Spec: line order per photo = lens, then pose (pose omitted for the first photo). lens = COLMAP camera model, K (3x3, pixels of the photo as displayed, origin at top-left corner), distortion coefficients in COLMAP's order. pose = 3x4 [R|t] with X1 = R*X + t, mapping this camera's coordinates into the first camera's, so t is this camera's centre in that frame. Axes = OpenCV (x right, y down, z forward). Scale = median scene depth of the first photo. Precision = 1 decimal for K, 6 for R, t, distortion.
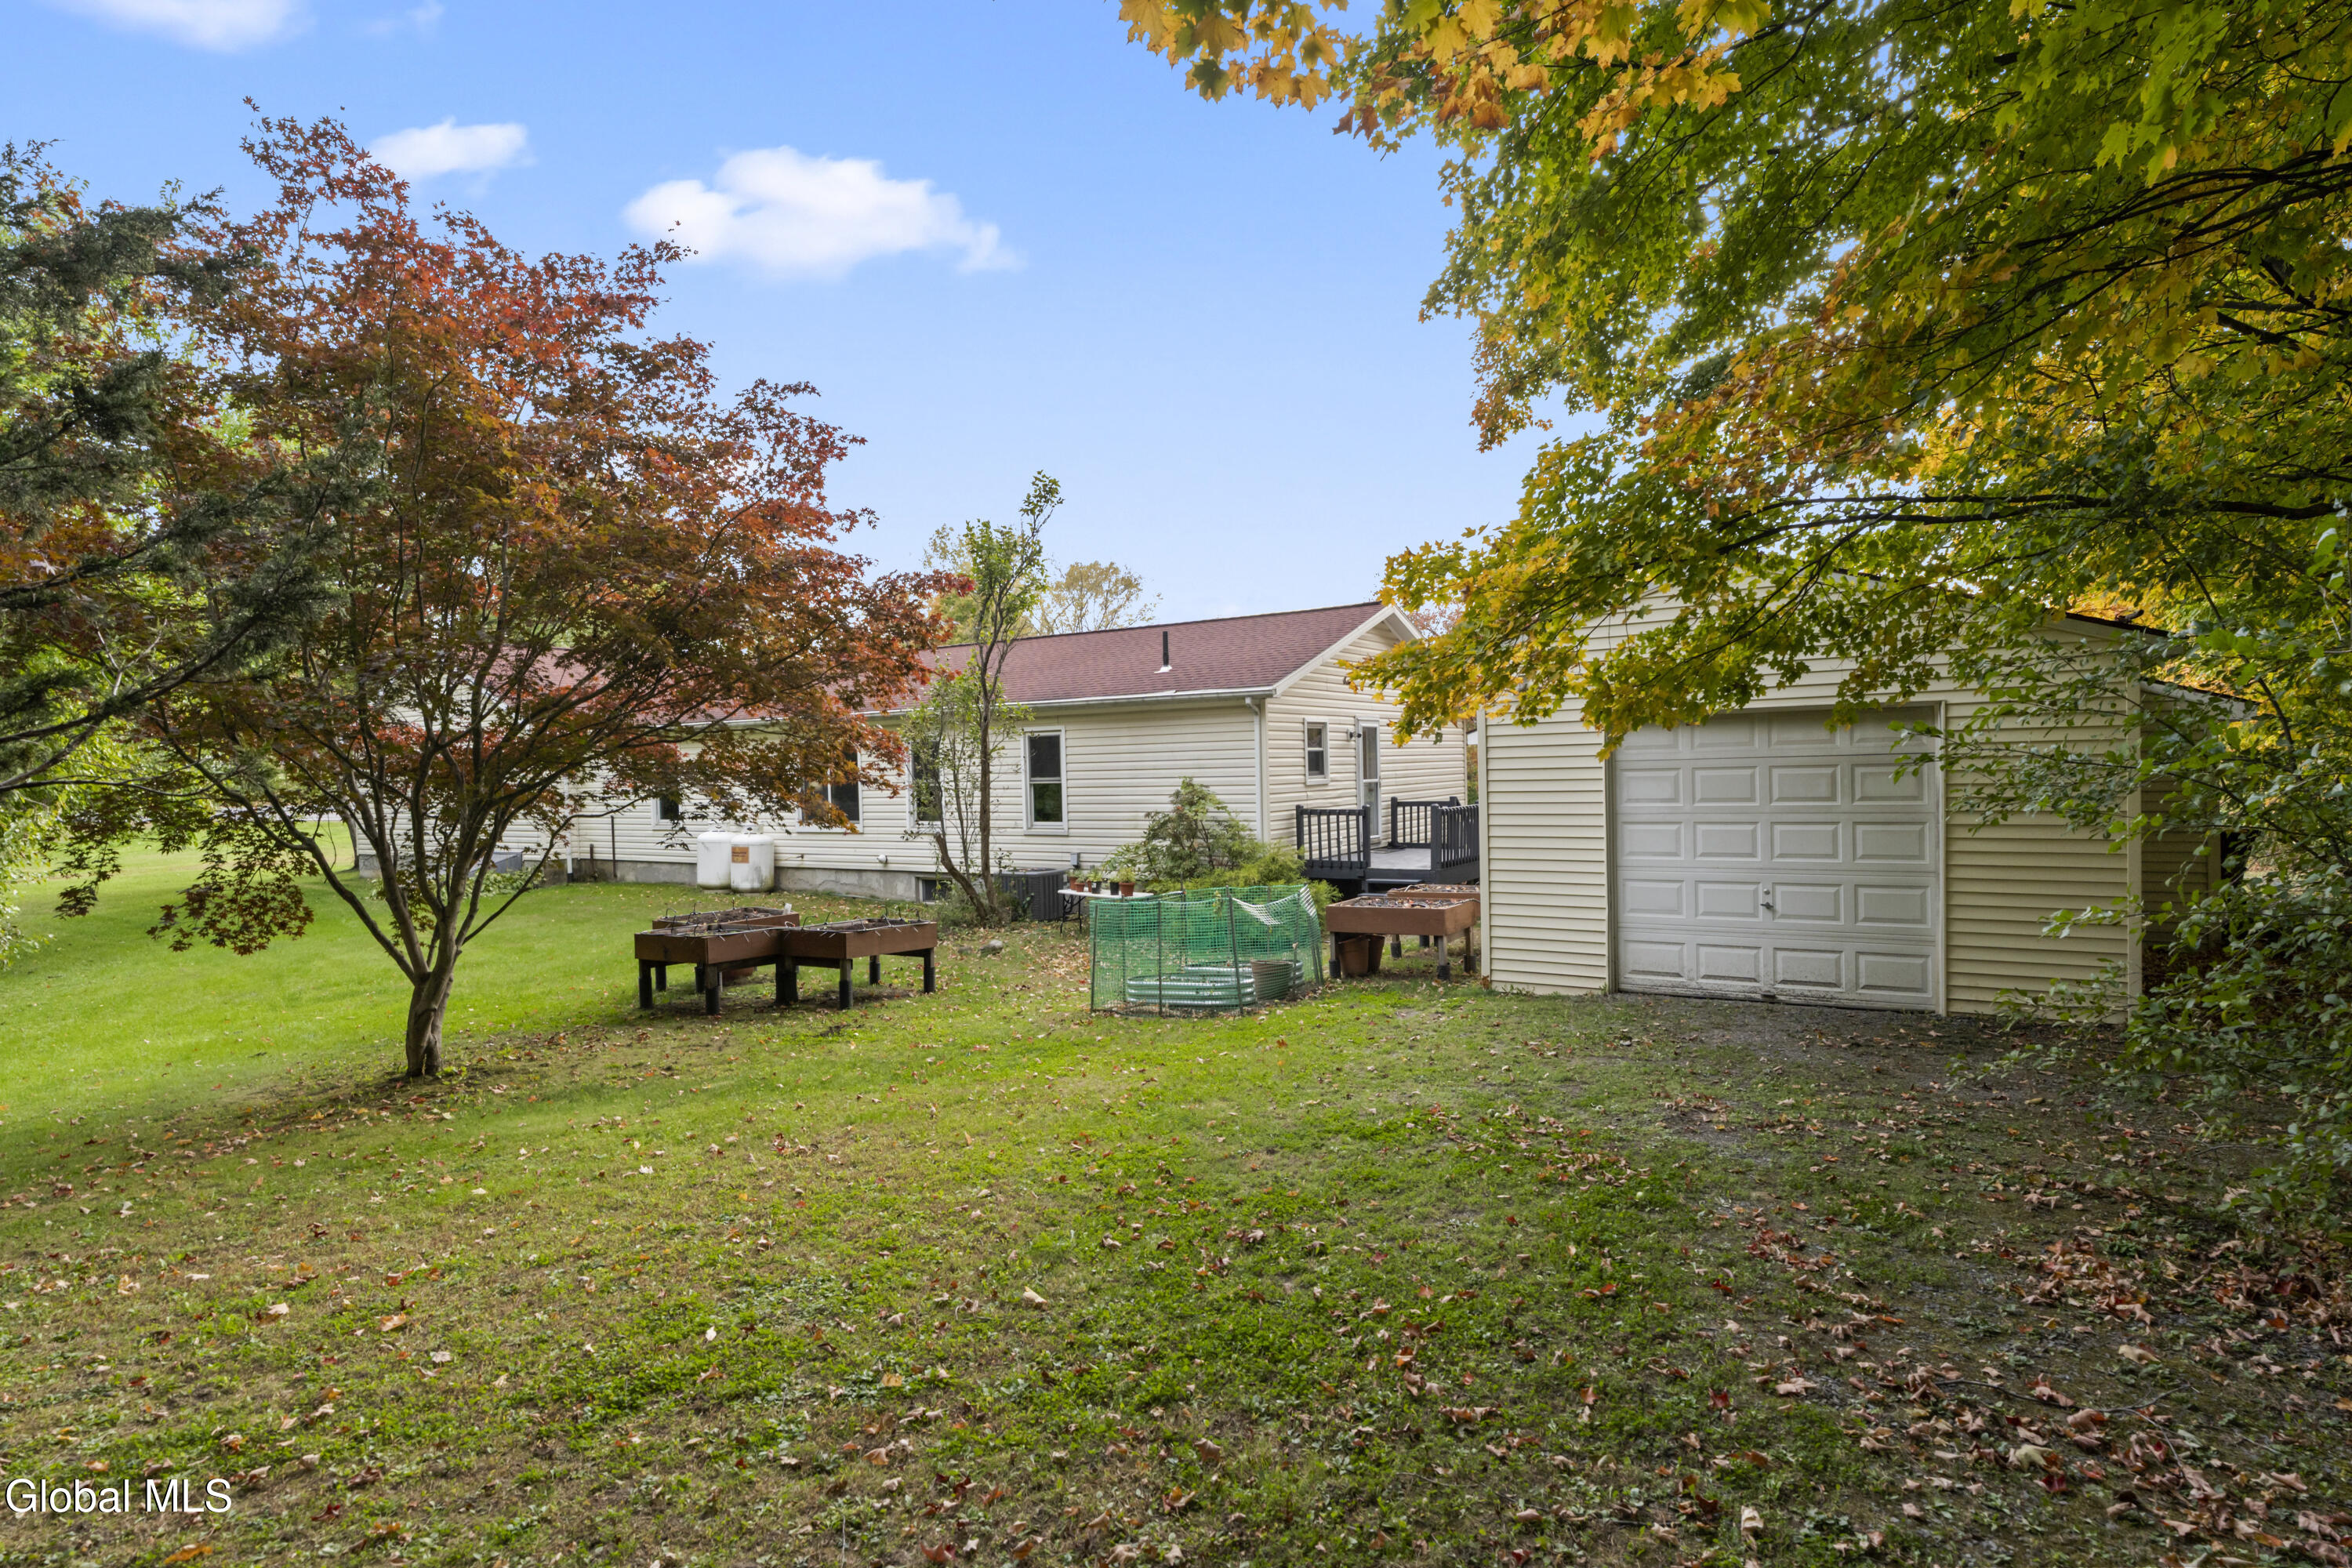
lens RADIAL K [[1280.6, 0, 1175.6], [0, 1280.6, 781.1], [0, 0, 1]] dist [-0.005402, -0.001077]
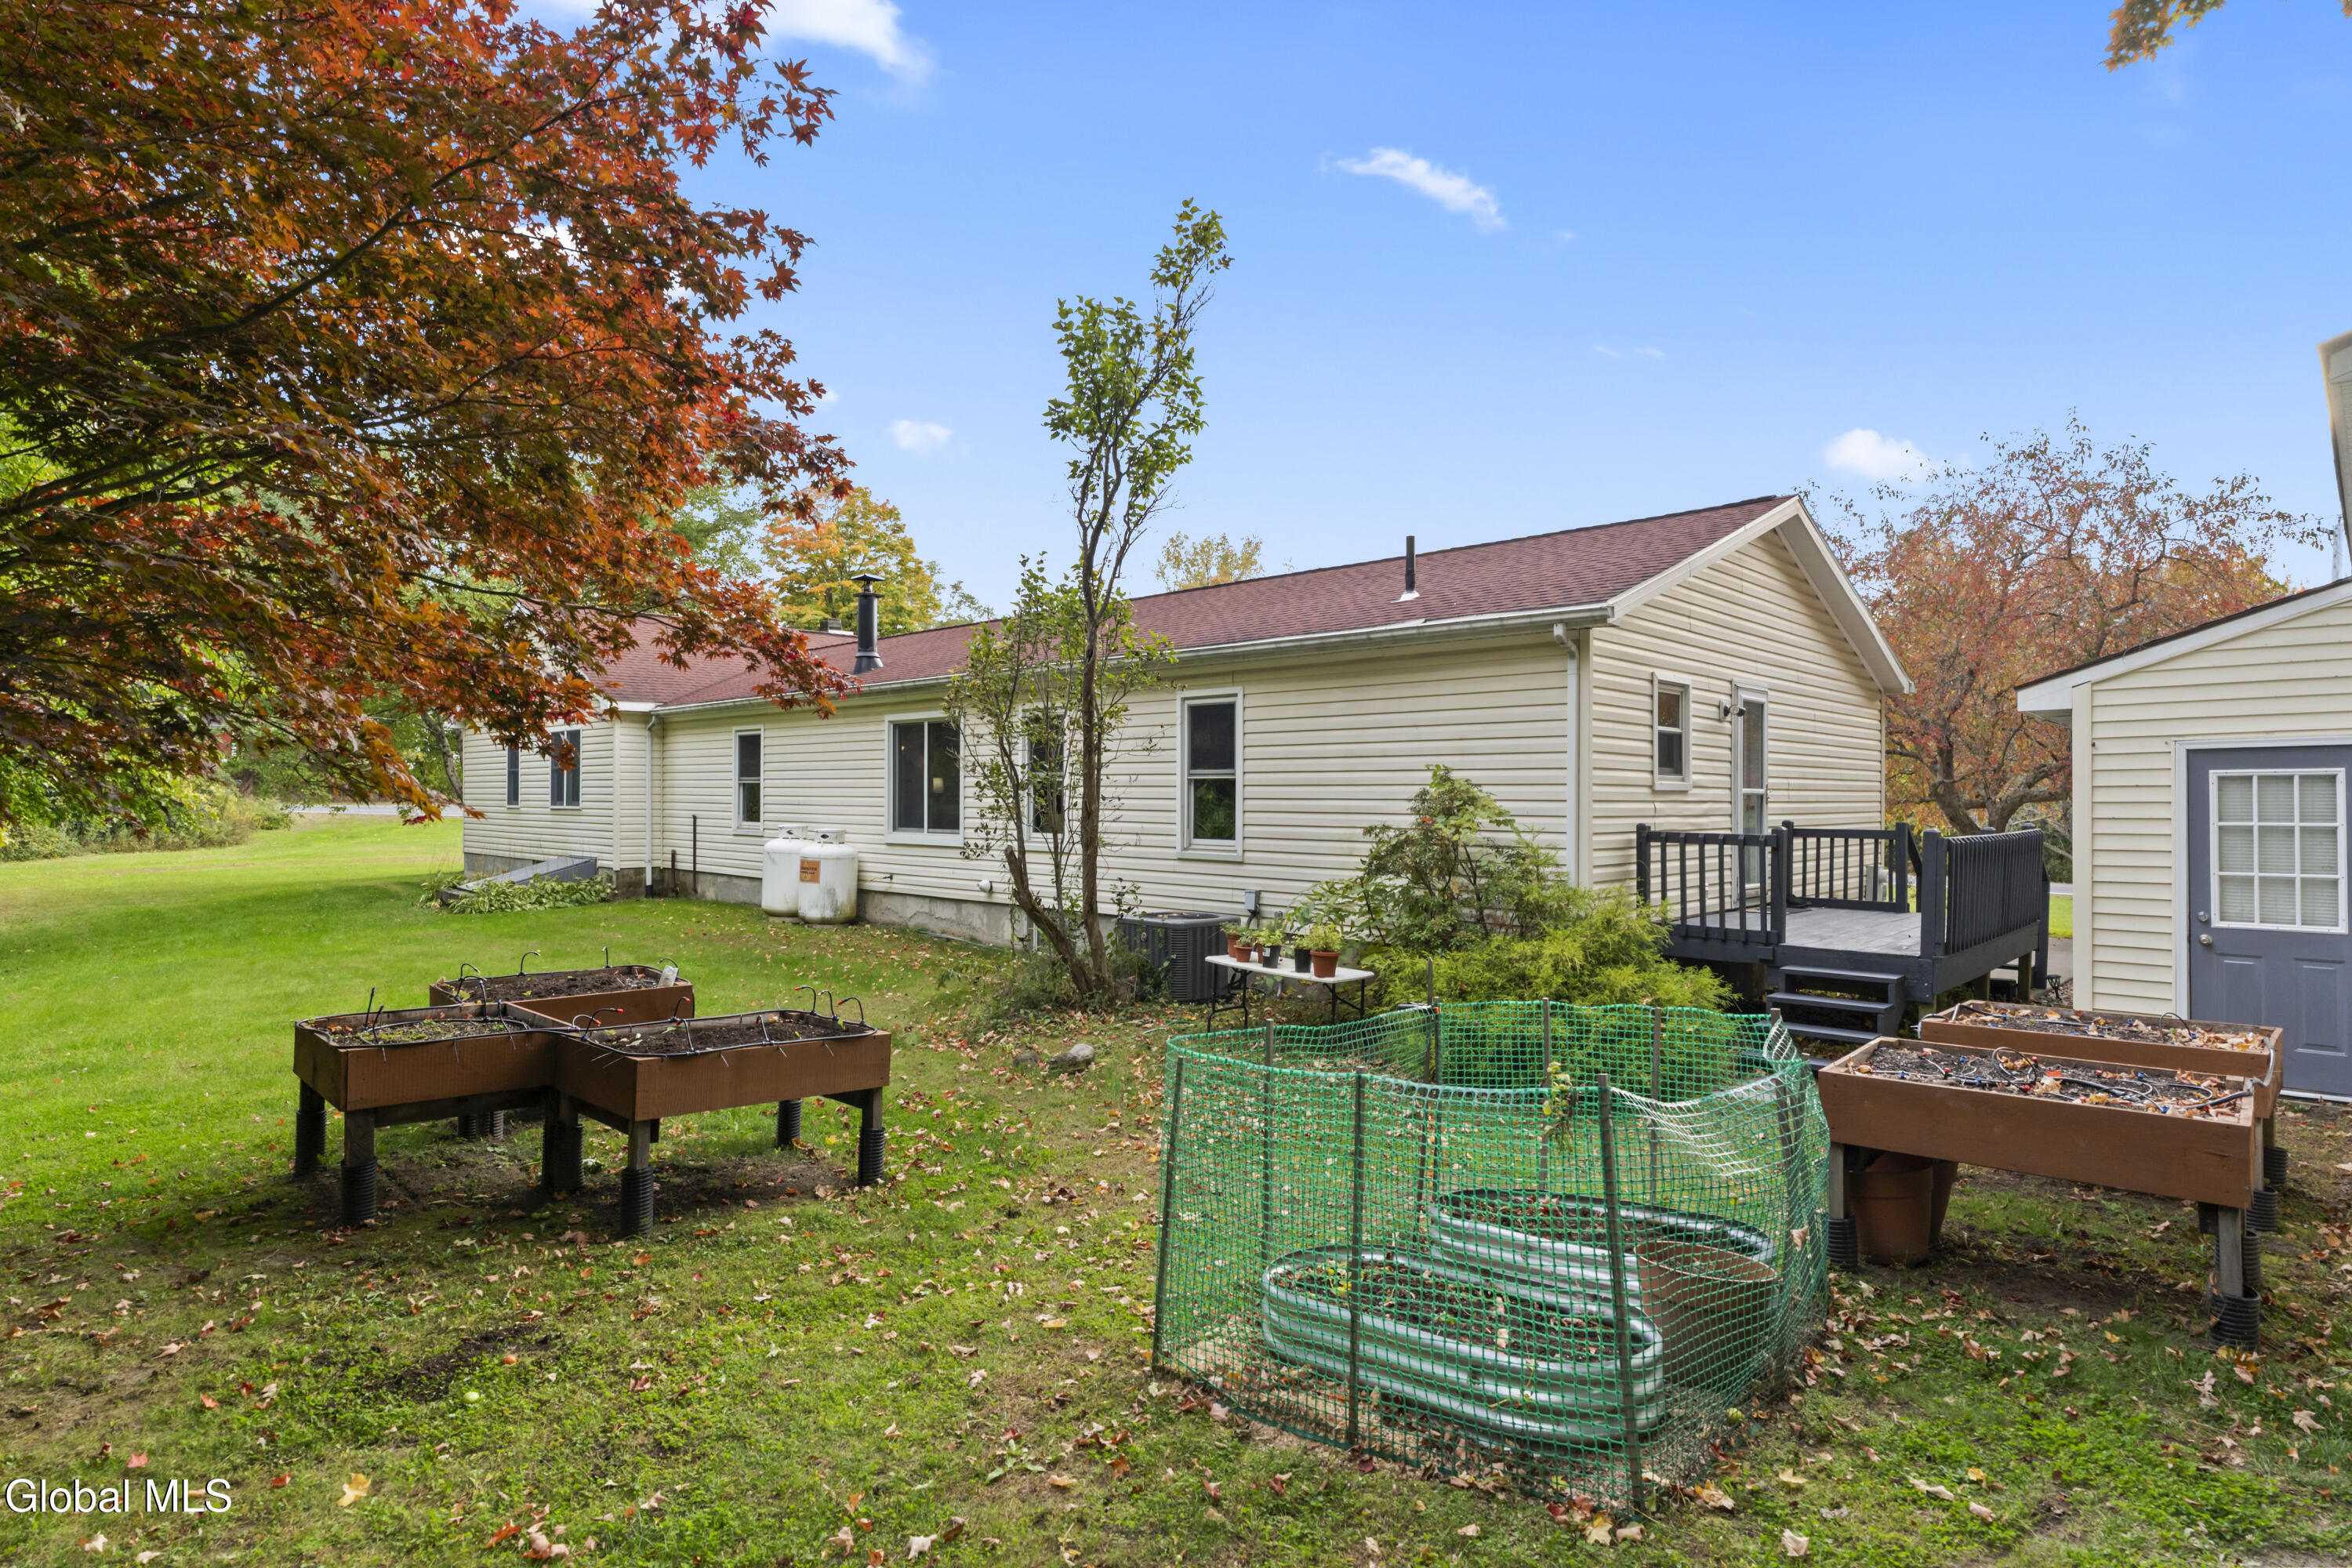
lens RADIAL K [[1280.6, 0, 1171.8], [0, 1280.6, 783.6], [0, 0, 1]] dist [-0.005402, -0.001077]
pose [[0.981150, 0.028334, -0.191159, 0.000294], [-0.032361, 0.999315, -0.017976, 0.018166], [0.190519, 0.023823, 0.981394, 0.417317]]
